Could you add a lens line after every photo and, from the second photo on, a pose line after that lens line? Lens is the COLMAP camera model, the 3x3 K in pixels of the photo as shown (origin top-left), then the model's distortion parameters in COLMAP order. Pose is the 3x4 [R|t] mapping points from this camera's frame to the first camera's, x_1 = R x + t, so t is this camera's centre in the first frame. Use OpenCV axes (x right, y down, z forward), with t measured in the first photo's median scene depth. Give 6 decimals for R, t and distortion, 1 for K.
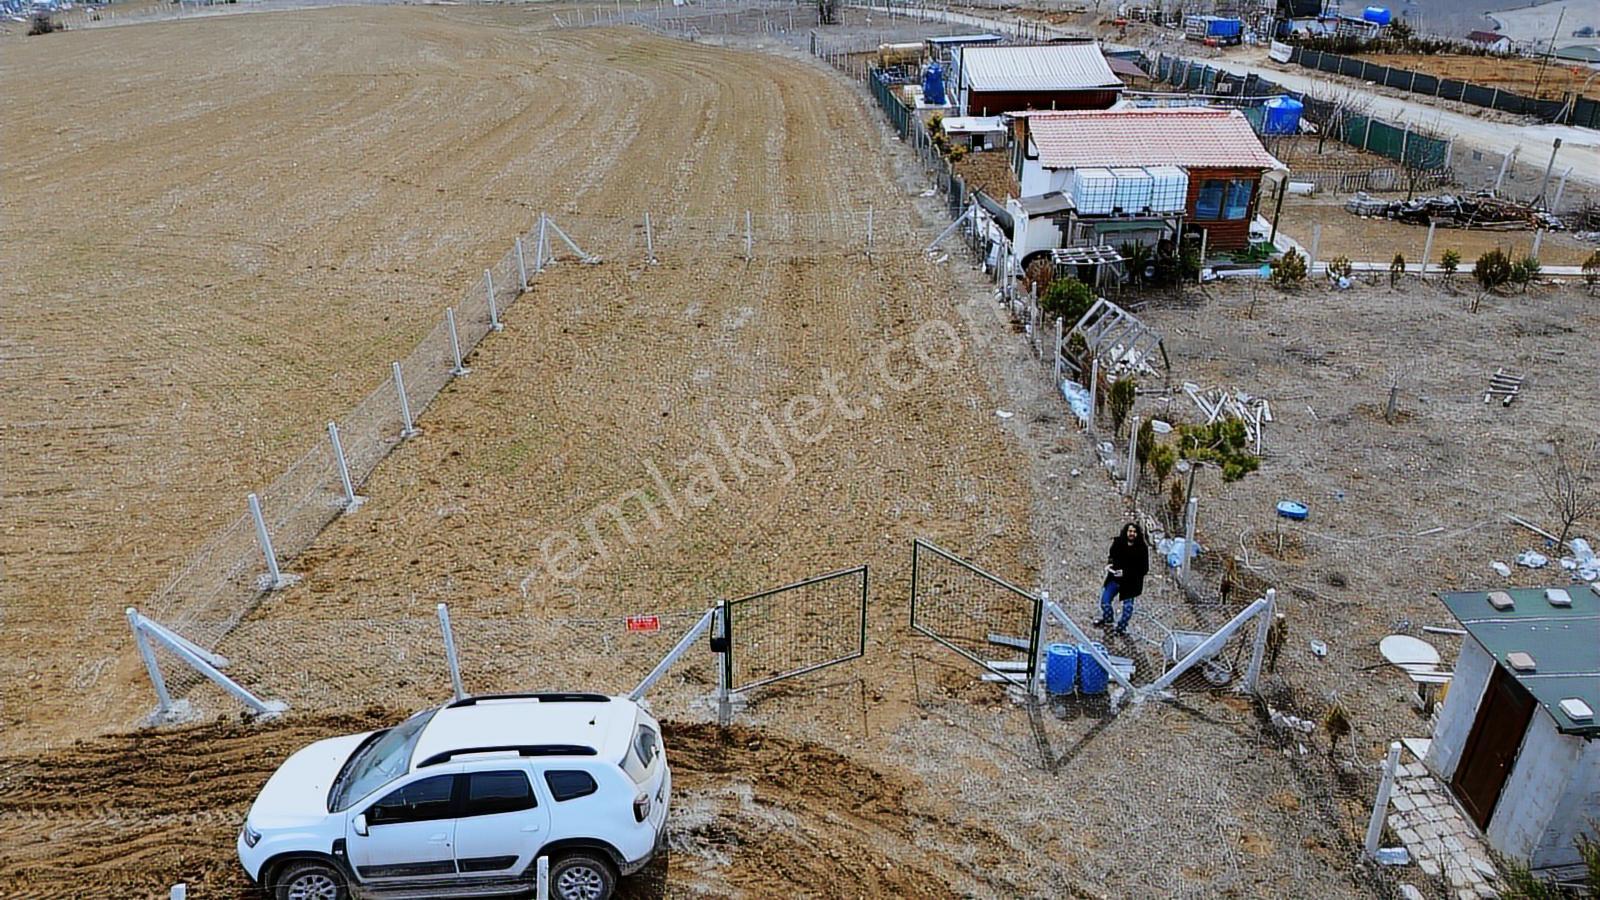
lens RADIAL K [[1117.0, 0, 805.1], [0, 1117.0, 454.1], [0, 0, 1]] dist [0.087592, -0.085343]
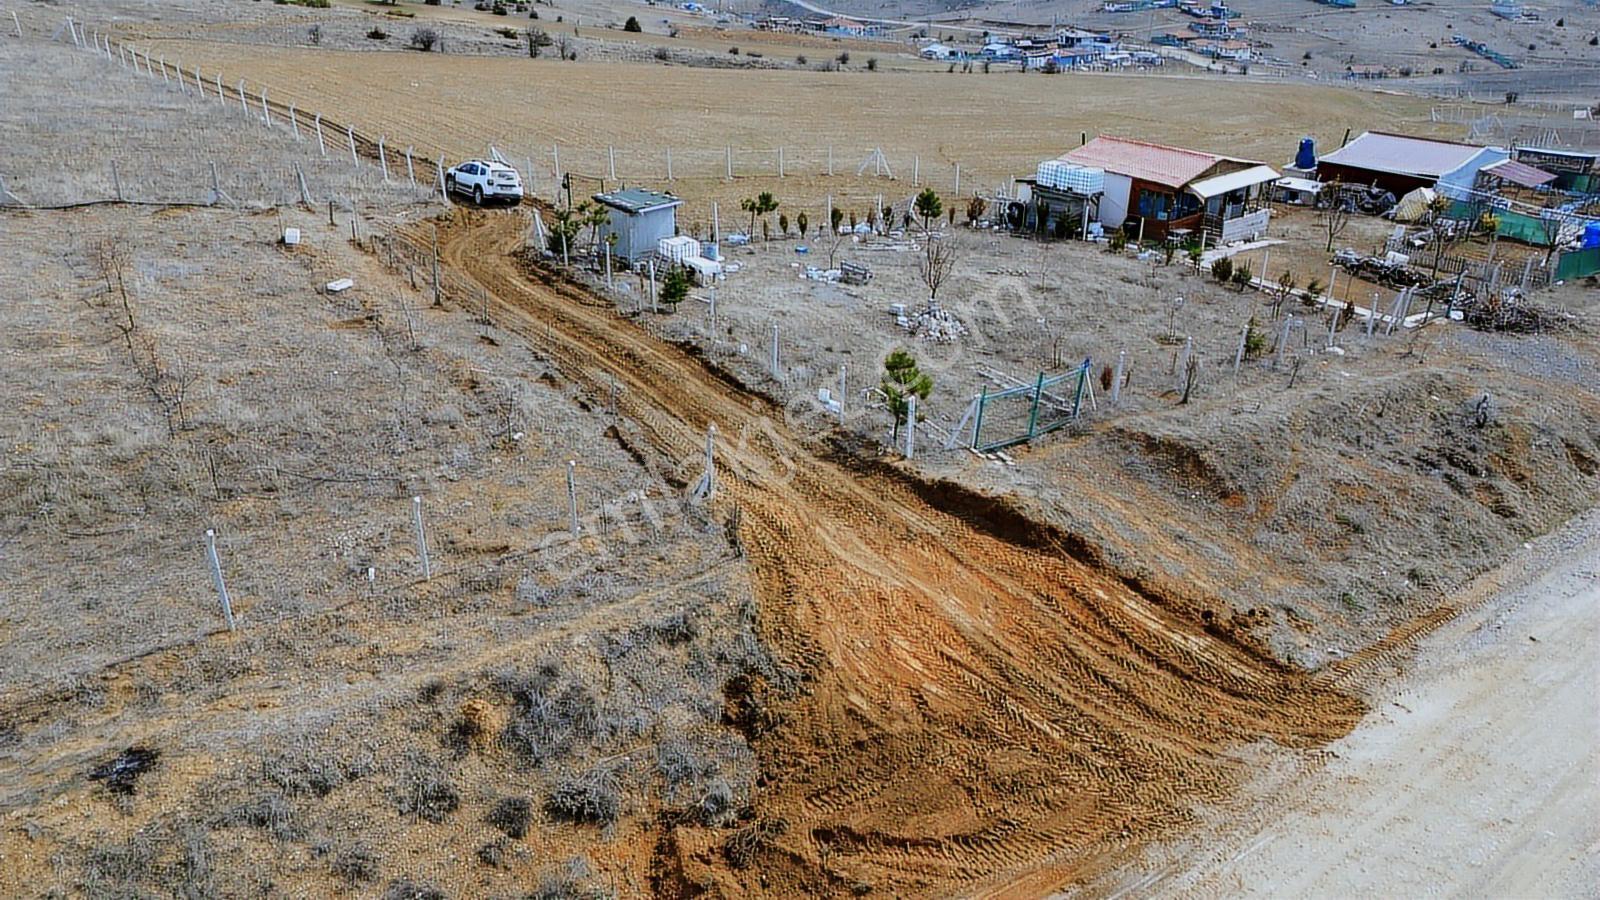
lens RADIAL K [[1117.0, 0, 813.3], [0, 1117.0, 455.7], [0, 0, 1]] dist [0.087592, -0.085343]
pose [[0.626848, 0.353635, -0.694265, 2.017252], [-0.399723, 0.910827, 0.103036, 0.172719], [0.668792, 0.212925, 0.712306, -0.495690]]
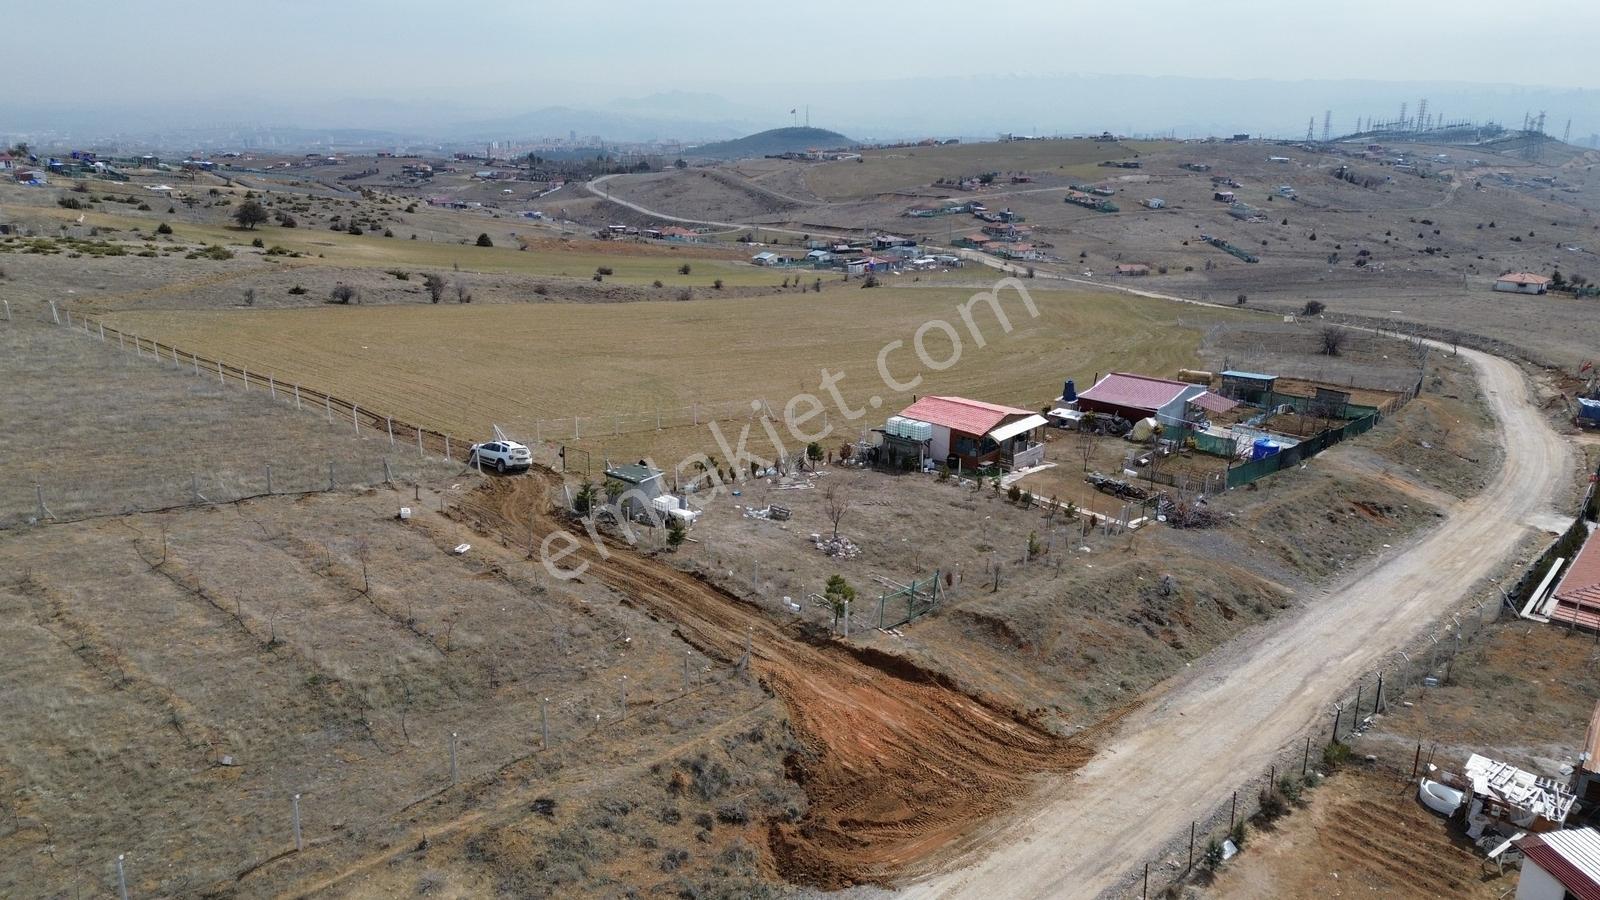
lens RADIAL K [[1117.0, 0, 810.8], [0, 1117.0, 454.4], [0, 0, 1]] dist [0.087592, -0.085343]
pose [[0.737589, 0.214186, -0.640381, 2.487041], [-0.349383, 0.932599, -0.090496, 0.150620], [0.577836, 0.290487, 0.762708, -1.337230]]
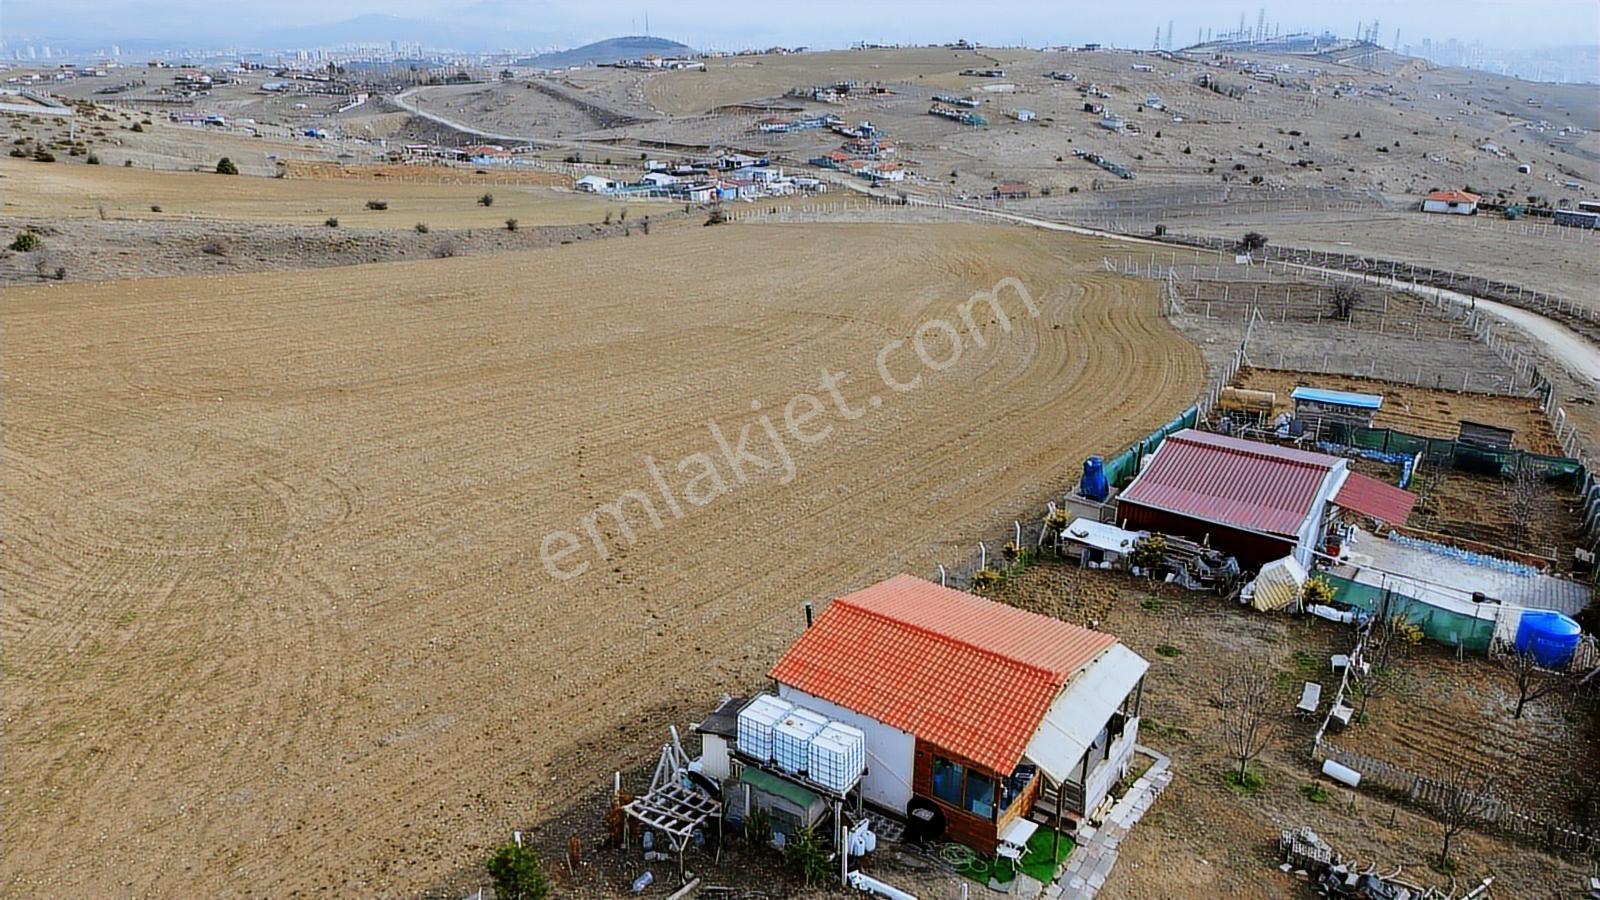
lens RADIAL K [[1117.0, 0, 811.5], [0, 1117.0, 452.6], [0, 0, 1]] dist [0.087592, -0.085343]
pose [[0.819459, 0.222149, -0.528334, 1.041111], [-0.300646, 0.951431, -0.066259, -0.584152], [0.487955, 0.213138, 0.846447, 0.382088]]
